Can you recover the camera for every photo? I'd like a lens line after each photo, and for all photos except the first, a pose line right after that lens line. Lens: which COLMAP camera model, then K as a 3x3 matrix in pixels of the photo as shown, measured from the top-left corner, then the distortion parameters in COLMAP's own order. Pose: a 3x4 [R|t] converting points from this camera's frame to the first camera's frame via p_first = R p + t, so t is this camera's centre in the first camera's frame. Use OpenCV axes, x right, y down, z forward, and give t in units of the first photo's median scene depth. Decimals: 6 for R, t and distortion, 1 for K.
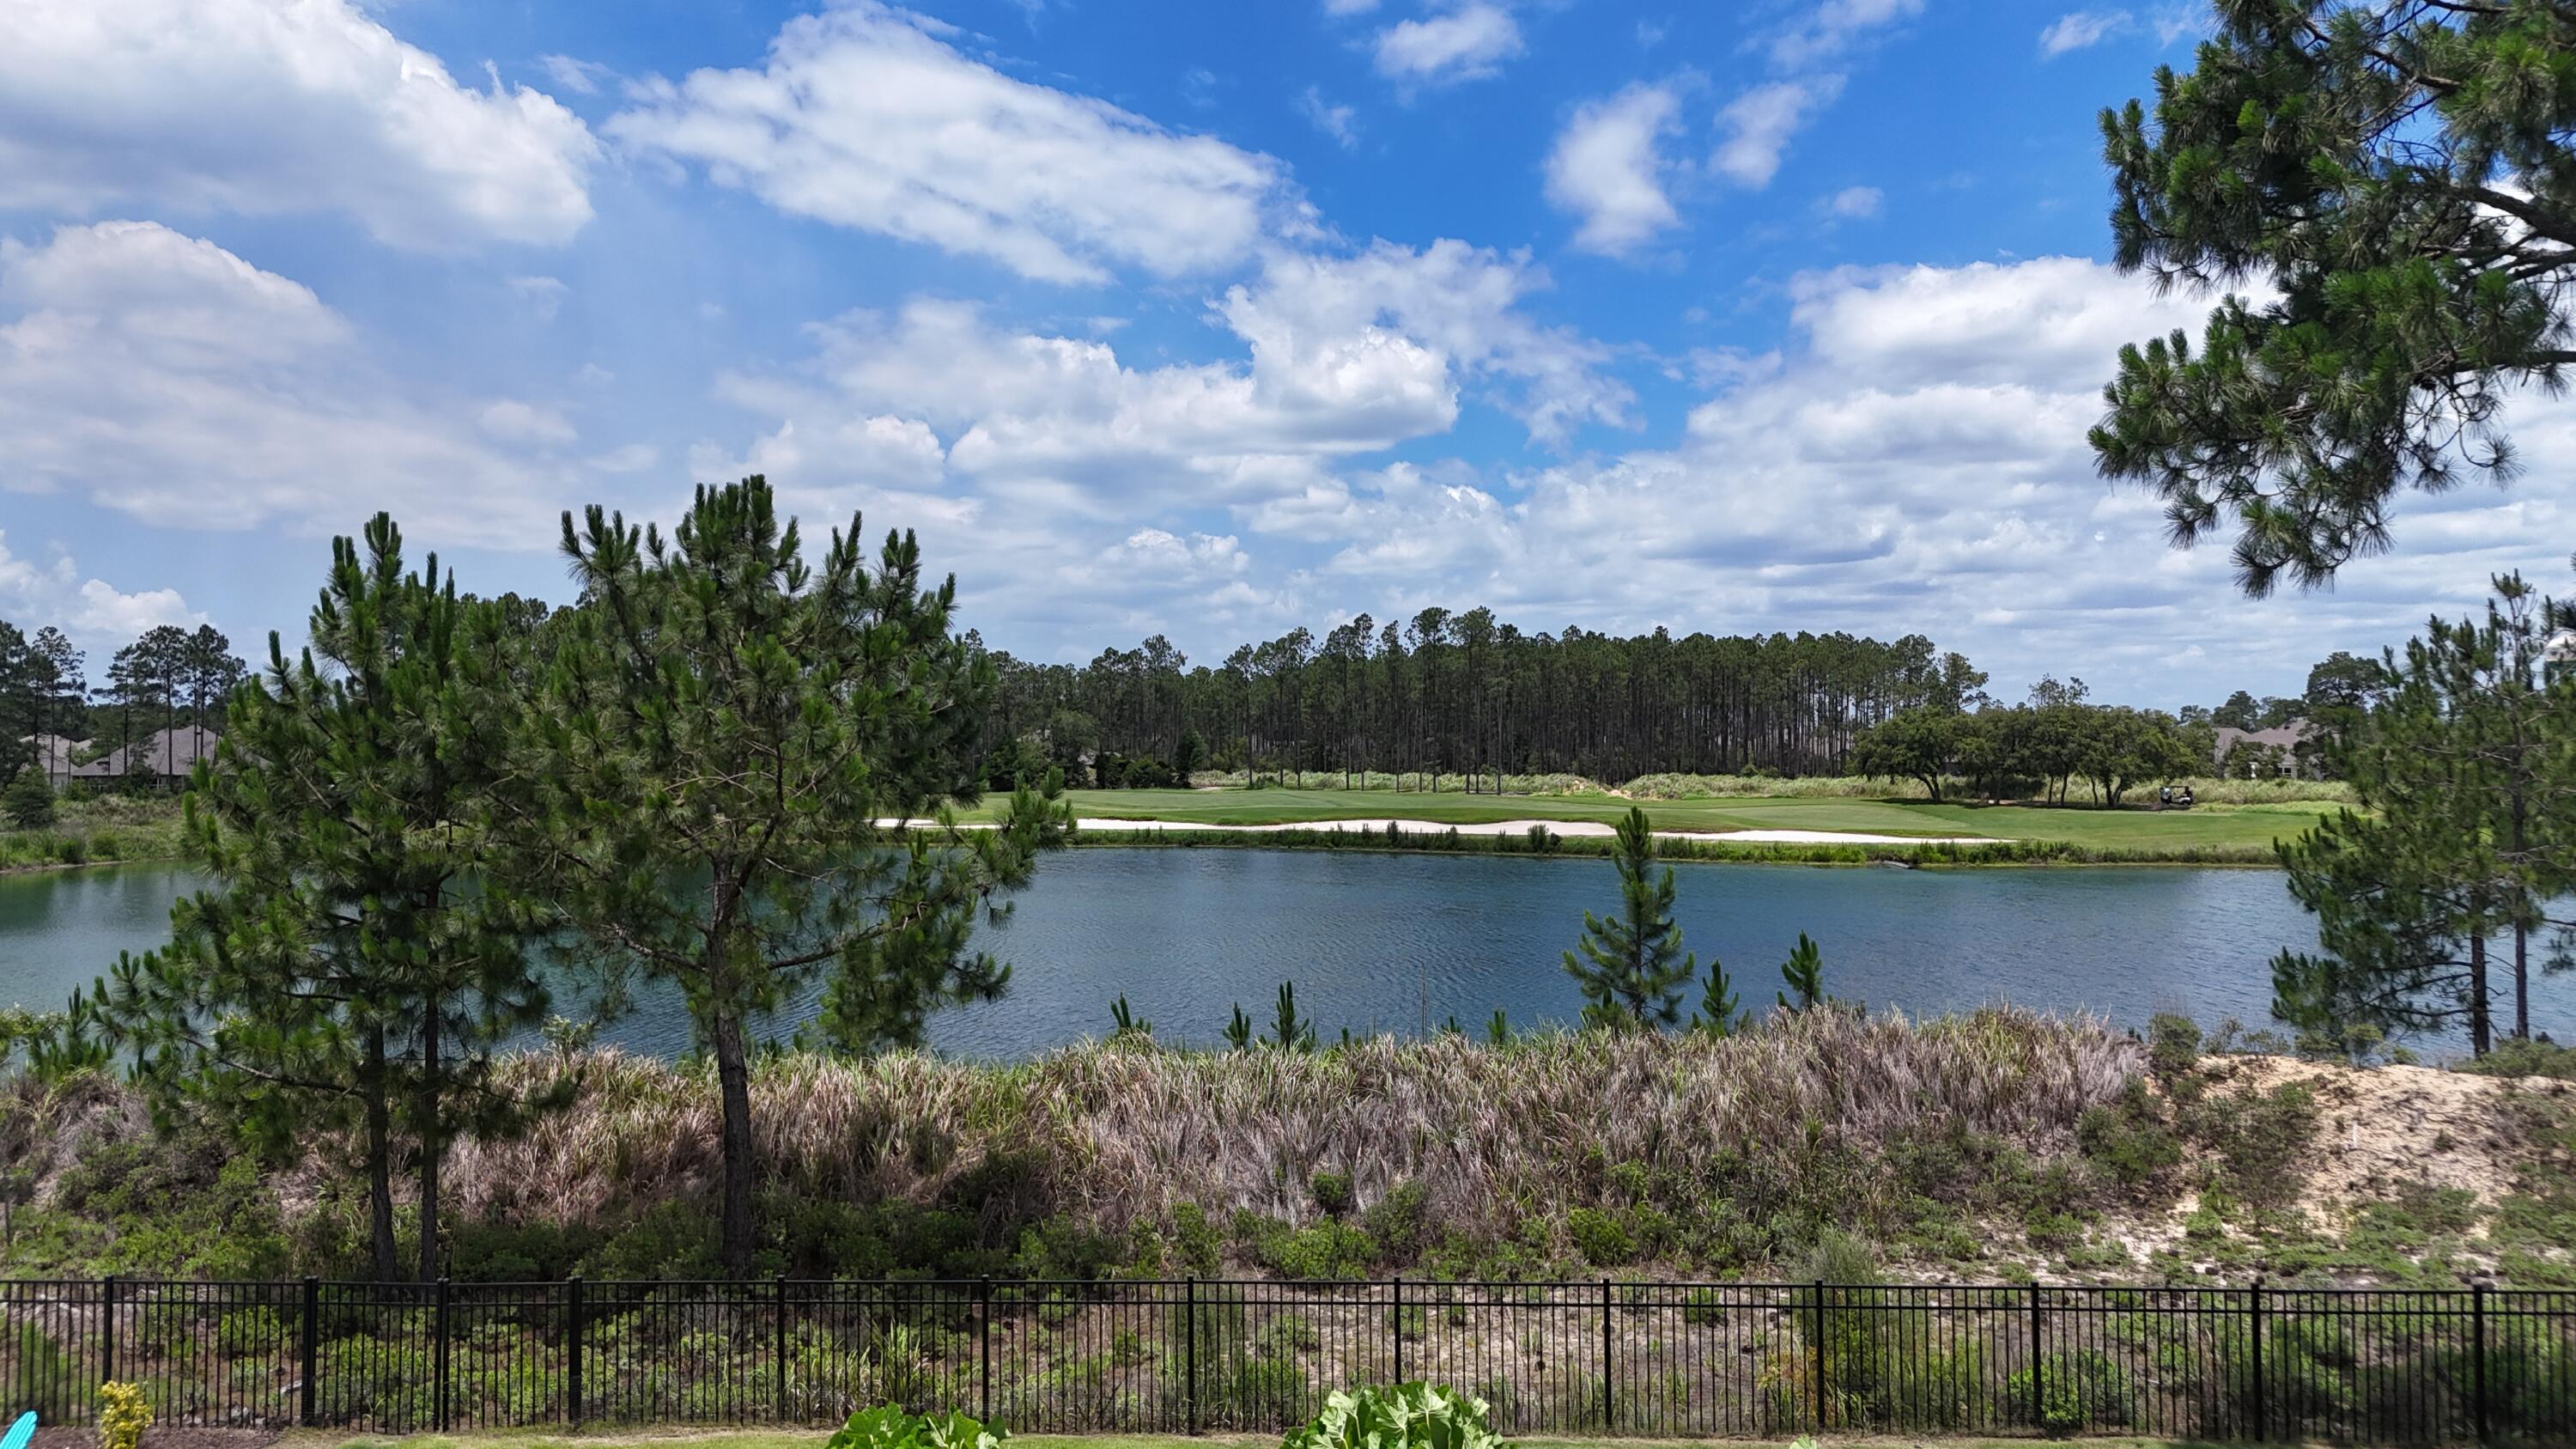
lens RADIAL K [[1902.1, 0, 1296.0], [0, 1902.1, 712.3], [0, 0, 1]] dist [0.074637, -0.073351]
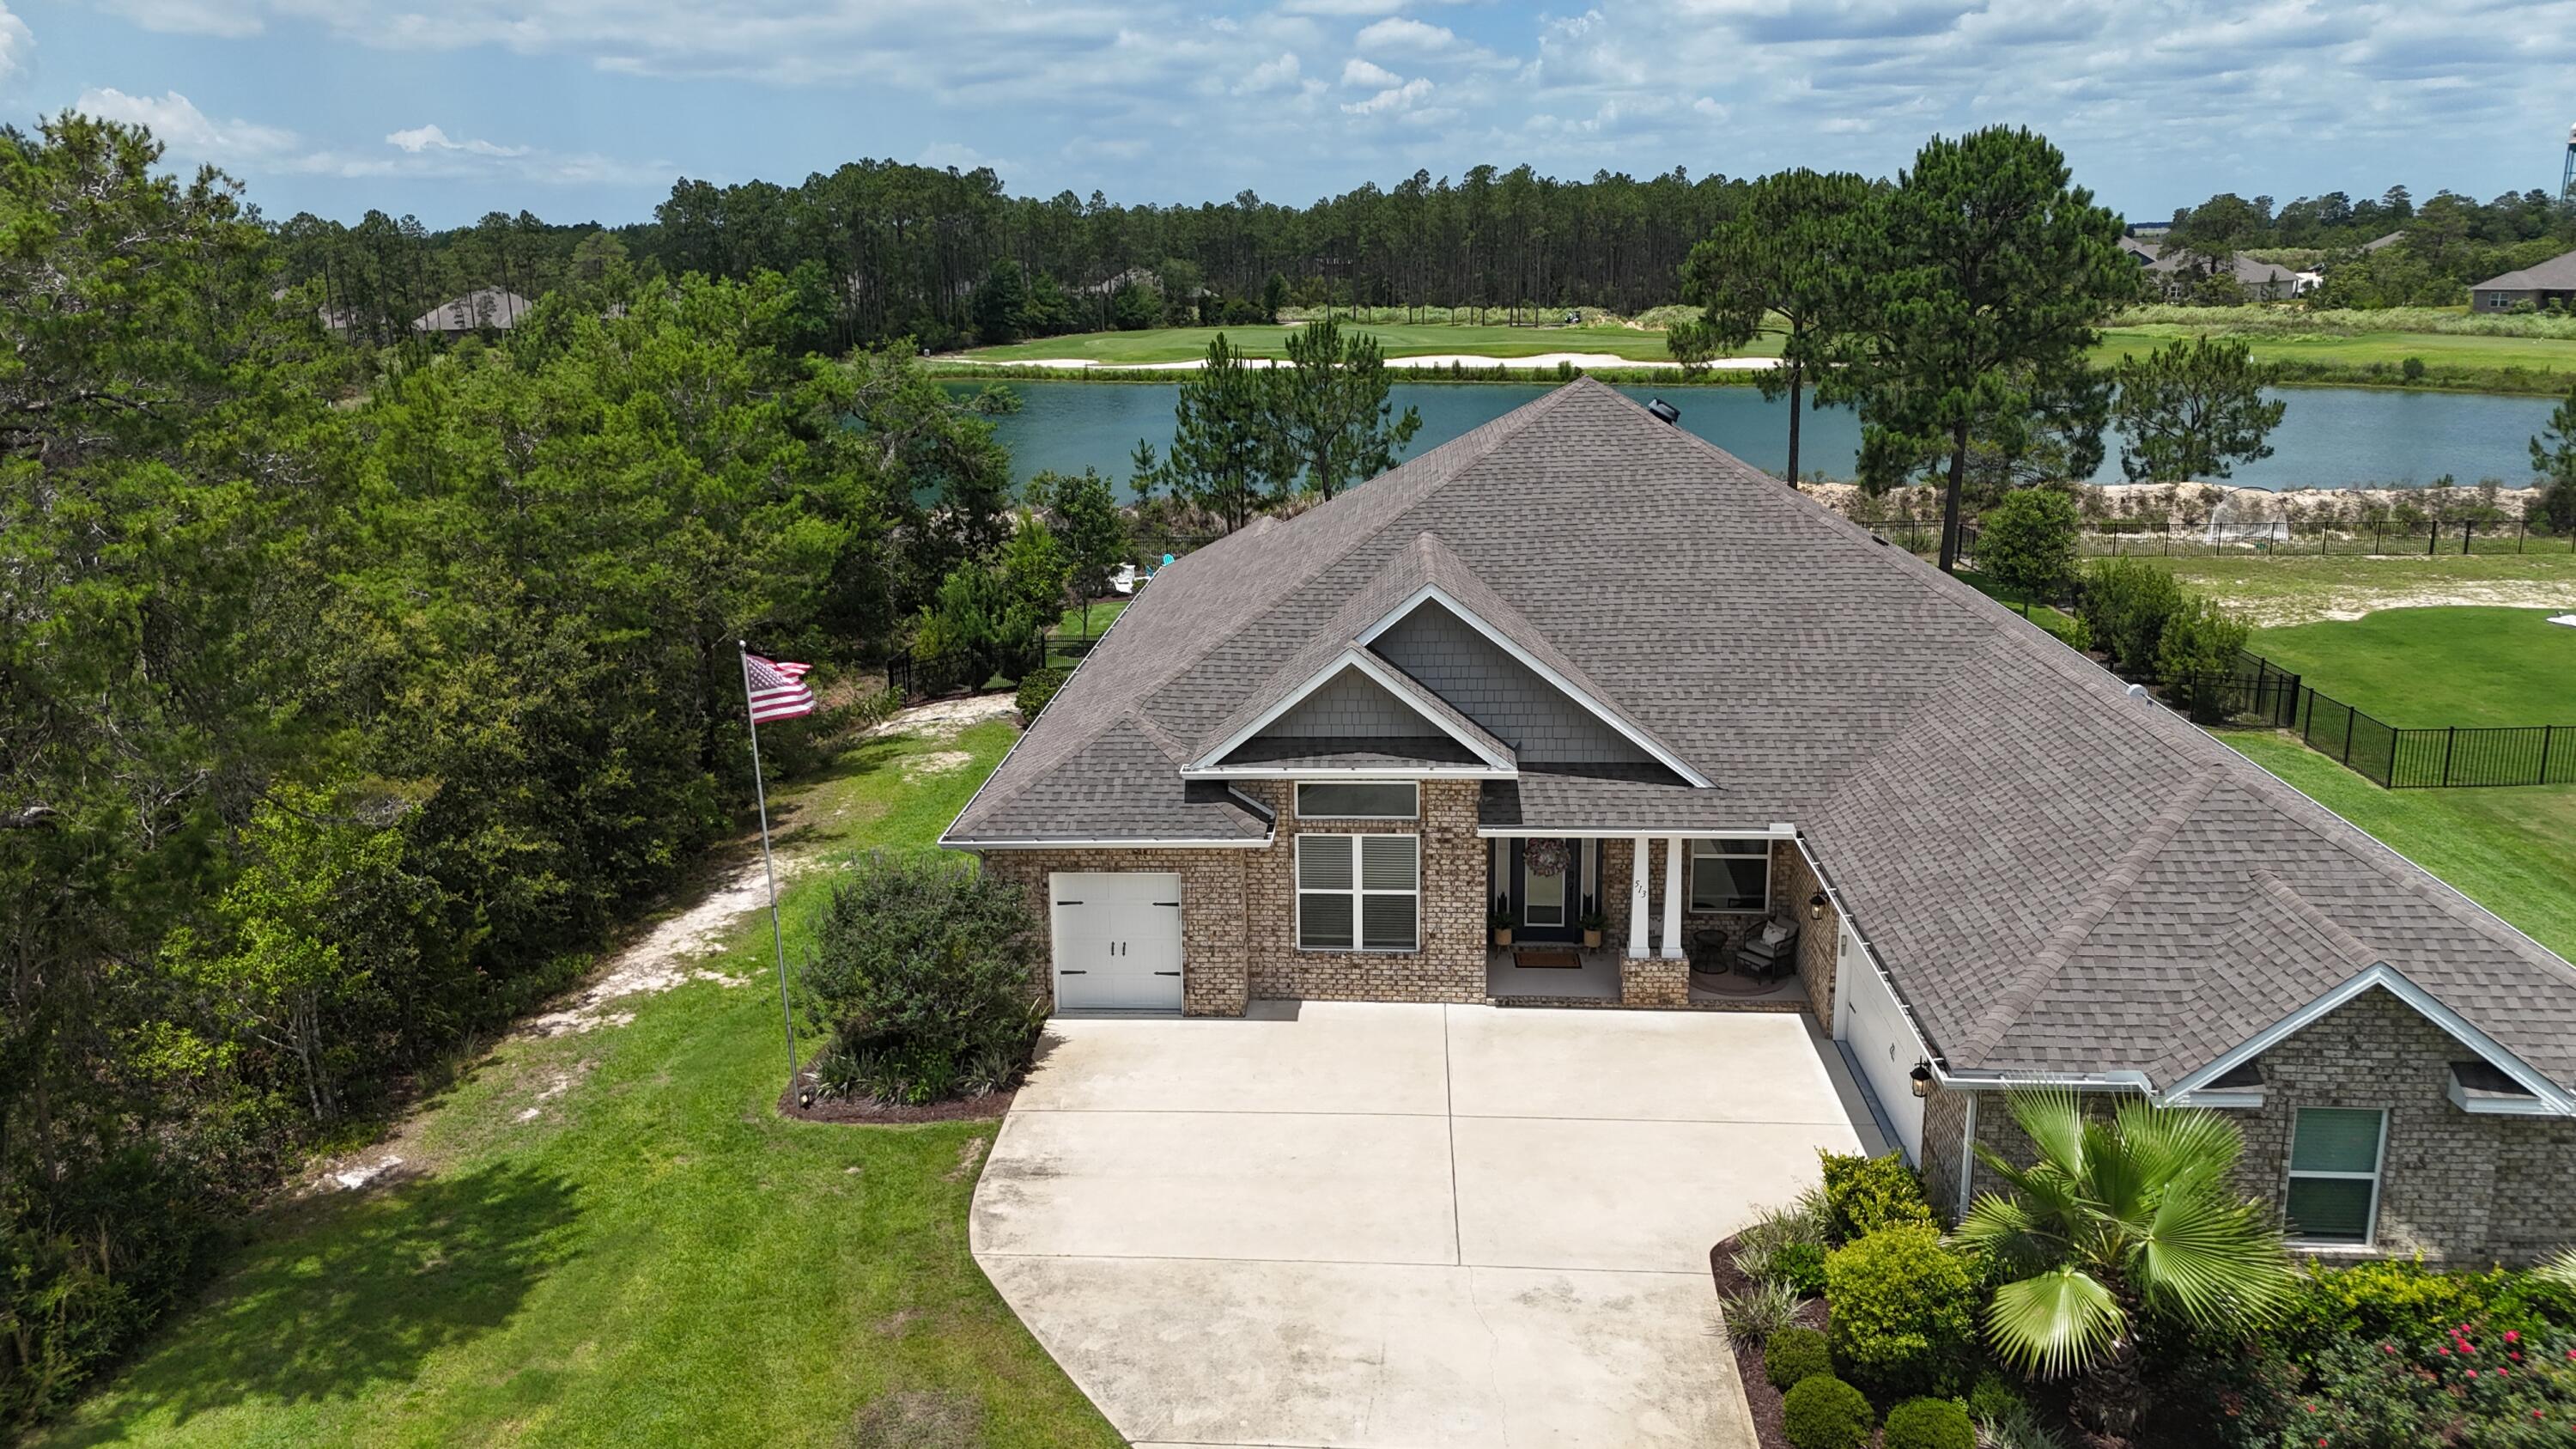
lens RADIAL K [[1902.1, 0, 1289.9], [0, 1902.1, 724.2], [0, 0, 1]] dist [0.074637, -0.073351]
pose [[0.999653, -0.015174, -0.021538, -0.233159], [0.020250, 0.965481, 0.259684, -0.256103], [0.016854, -0.260030, 0.965453, -2.044429]]
